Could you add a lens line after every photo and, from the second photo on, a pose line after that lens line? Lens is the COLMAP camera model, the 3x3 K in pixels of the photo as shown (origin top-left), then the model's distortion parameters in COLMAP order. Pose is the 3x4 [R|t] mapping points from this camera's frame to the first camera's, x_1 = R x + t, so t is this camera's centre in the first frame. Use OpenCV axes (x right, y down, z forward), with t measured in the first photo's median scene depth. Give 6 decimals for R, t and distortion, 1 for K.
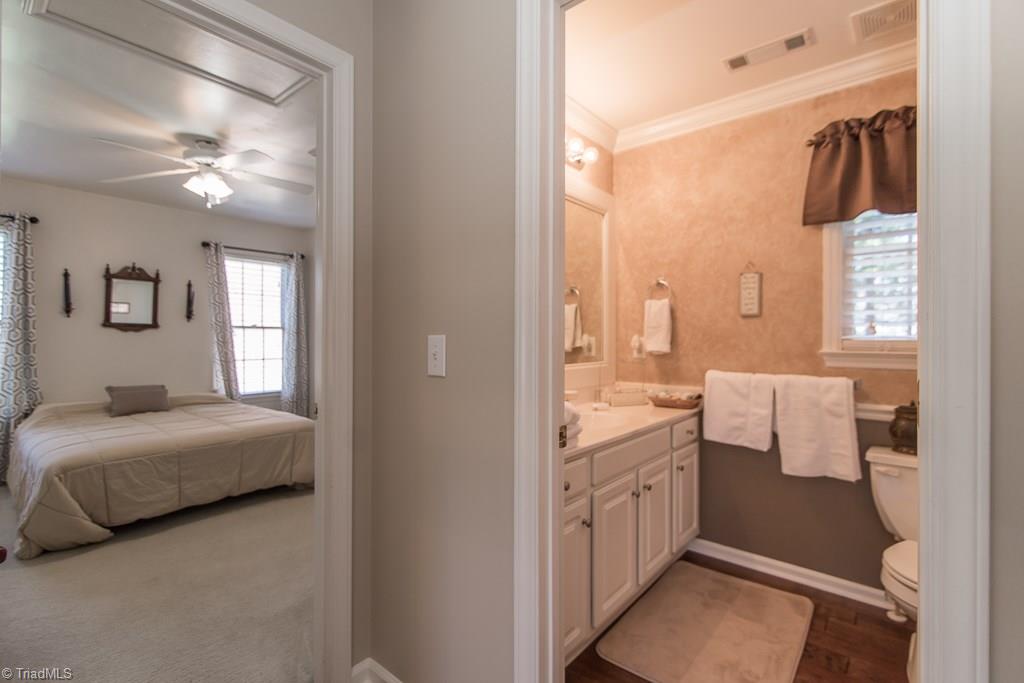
lens RADIAL K [[464.8, 0, 519.7], [0, 464.8, 334.4], [0, 0, 1]] dist [0.005660, -0.002393]
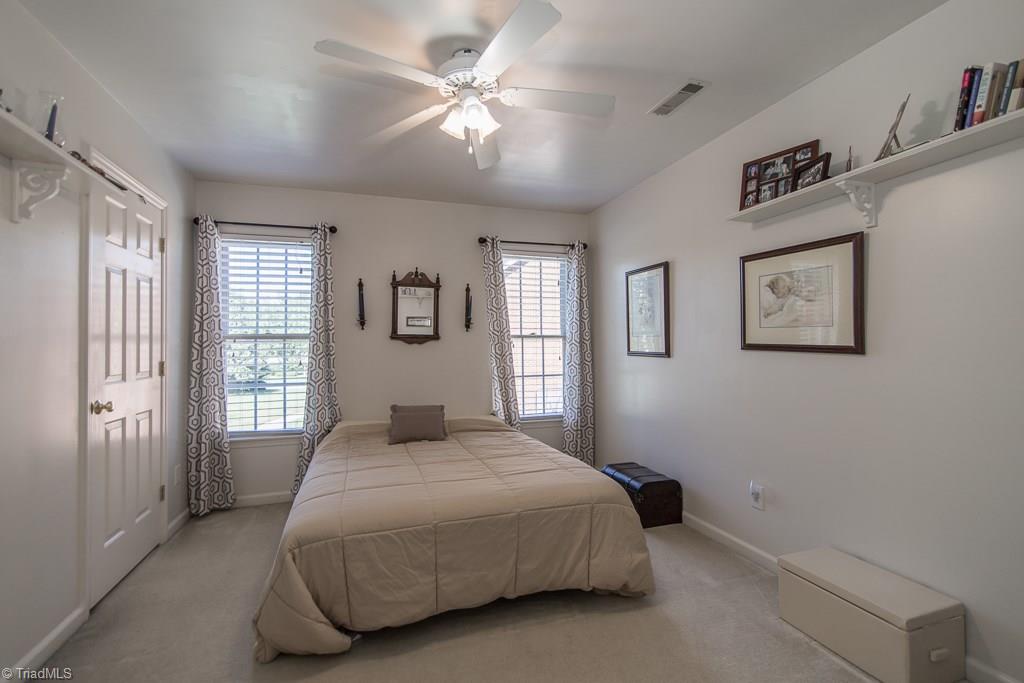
lens RADIAL K [[464.8, 0, 512.6], [0, 464.8, 340.5], [0, 0, 1]] dist [0.005660, -0.002393]
pose [[0.844889, -0.017807, -0.534645, -0.197262], [0.014120, 0.999840, -0.010987, 0.000077], [0.534755, 0.001734, 0.845005, 0.349034]]
